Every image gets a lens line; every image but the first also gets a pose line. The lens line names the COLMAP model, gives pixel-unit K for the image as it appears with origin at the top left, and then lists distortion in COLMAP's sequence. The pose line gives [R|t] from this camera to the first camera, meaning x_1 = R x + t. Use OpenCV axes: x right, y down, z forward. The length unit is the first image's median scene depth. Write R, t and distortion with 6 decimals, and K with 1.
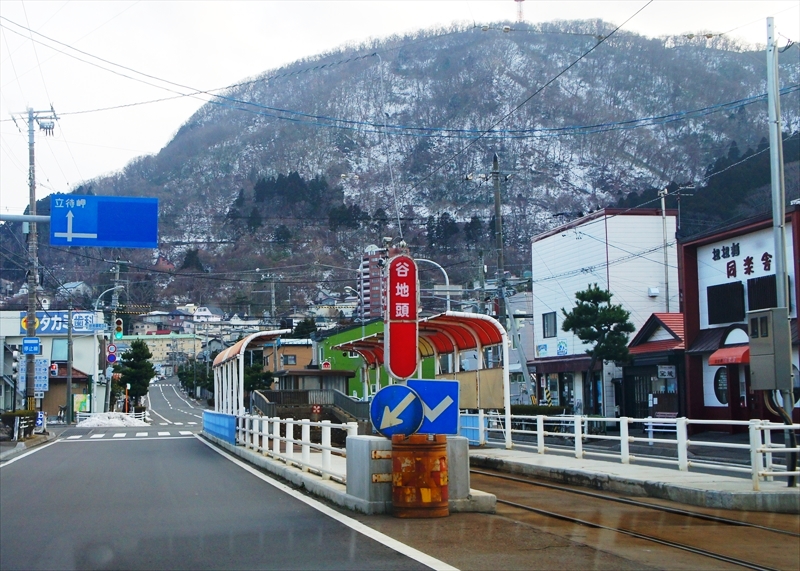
lens RADIAL K [[1021.0, 0, 400.0], [0, 1021.0, 285.5], [0, 0, 1]] dist [-0.193736, -0.007733]
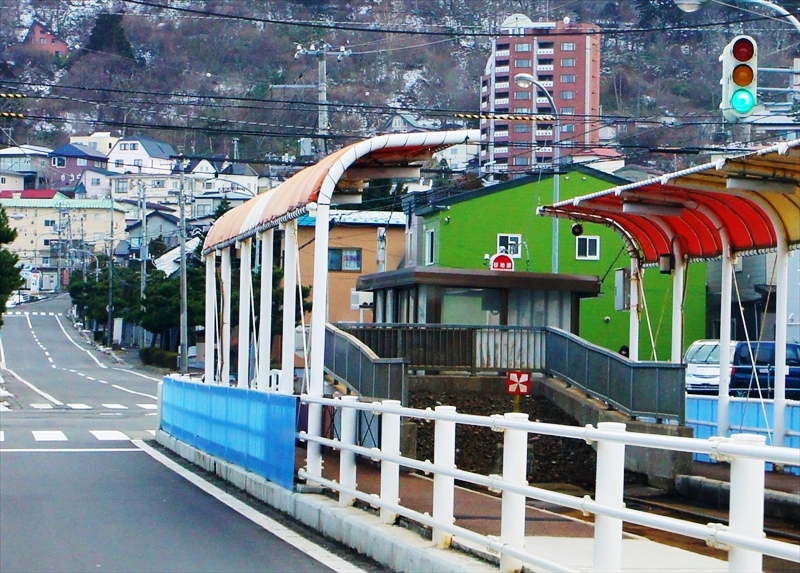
lens RADIAL K [[1433.4, 0, 400.0], [0, 1433.4, 286.5], [0, 0, 1]] dist [0.047579, -1.188262]
pose [[0.998642, 0.034185, 0.039320, -0.100838], [-0.036440, 0.997642, 0.058160, 0.045054], [-0.037239, -0.059514, 0.997533, 0.372882]]
